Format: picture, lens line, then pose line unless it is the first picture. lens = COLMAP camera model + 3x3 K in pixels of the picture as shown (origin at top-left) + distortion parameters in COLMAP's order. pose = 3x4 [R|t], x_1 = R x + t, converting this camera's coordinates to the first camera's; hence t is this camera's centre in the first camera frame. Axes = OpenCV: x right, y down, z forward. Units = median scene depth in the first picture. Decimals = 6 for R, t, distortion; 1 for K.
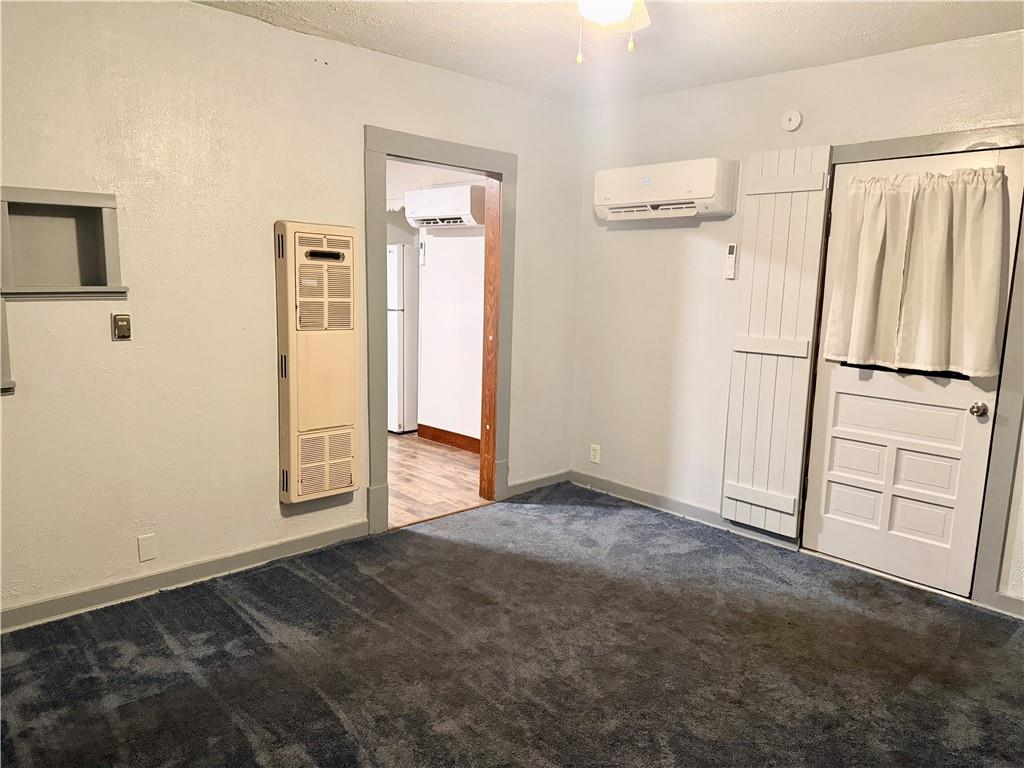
lens RADIAL K [[725.2, 0, 502.6], [0, 725.2, 384.7], [0, 0, 1]] dist [0.047262, -0.018974]
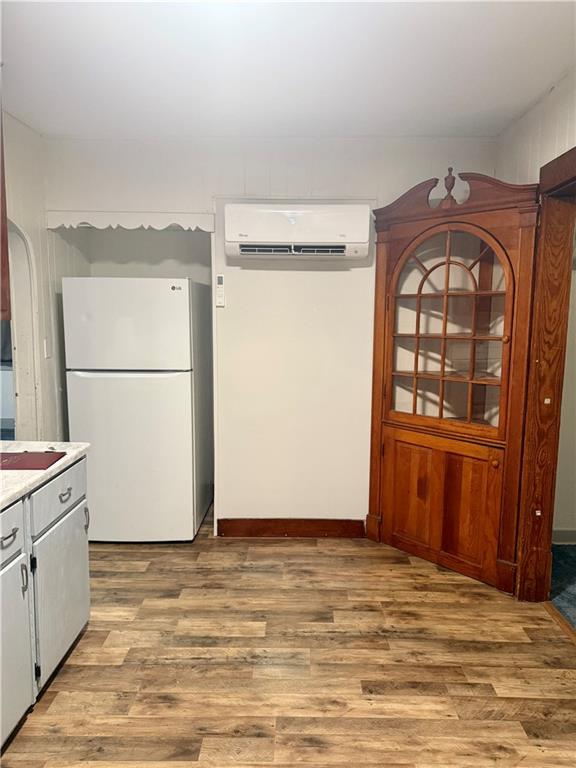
lens RADIAL K [[543.9, 0, 284.3], [0, 543.9, 380.8], [0, 0, 1]] dist [0.047262, -0.018974]
pose [[0.689673, -0.108535, 0.715940, -0.491916], [0.116258, 0.992474, 0.038464, -0.109943], [-0.714727, 0.056707, 0.697101, 0.605317]]
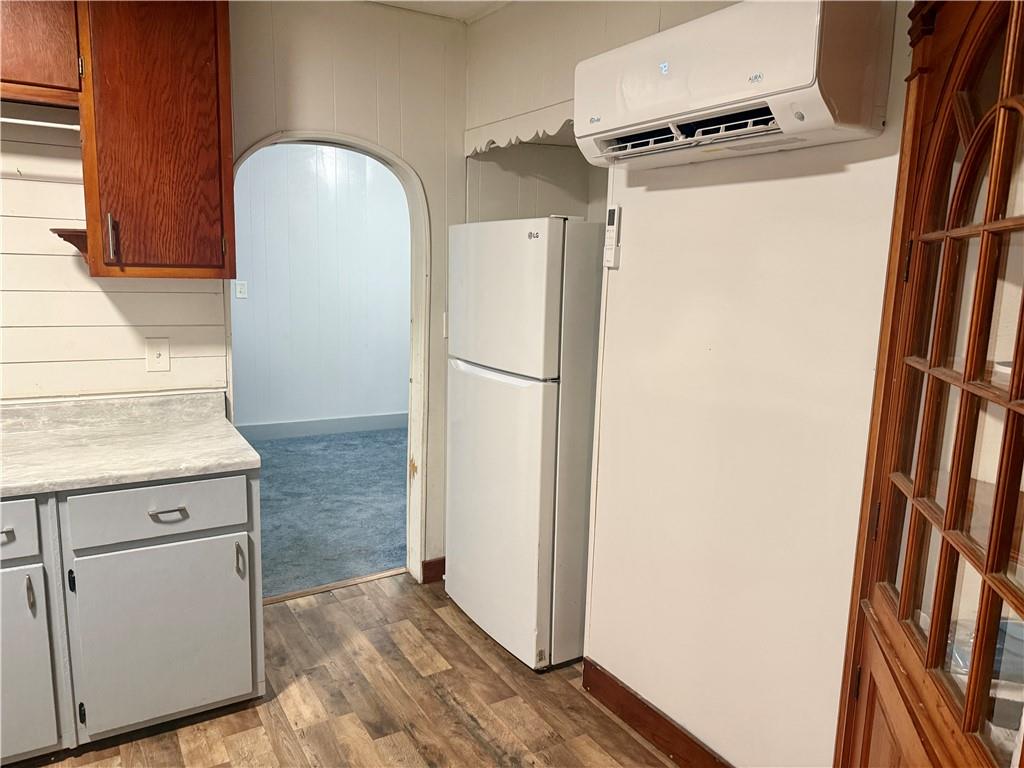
lens RADIAL K [[725.2, 0, 515.1], [0, 725.2, 385.6], [0, 0, 1]] dist [0.047262, -0.018974]
pose [[0.979543, 0.034463, -0.198261, -0.086224], [-0.033097, 0.999400, 0.010203, -0.110695], [0.198494, -0.003433, 0.980096, 0.645857]]
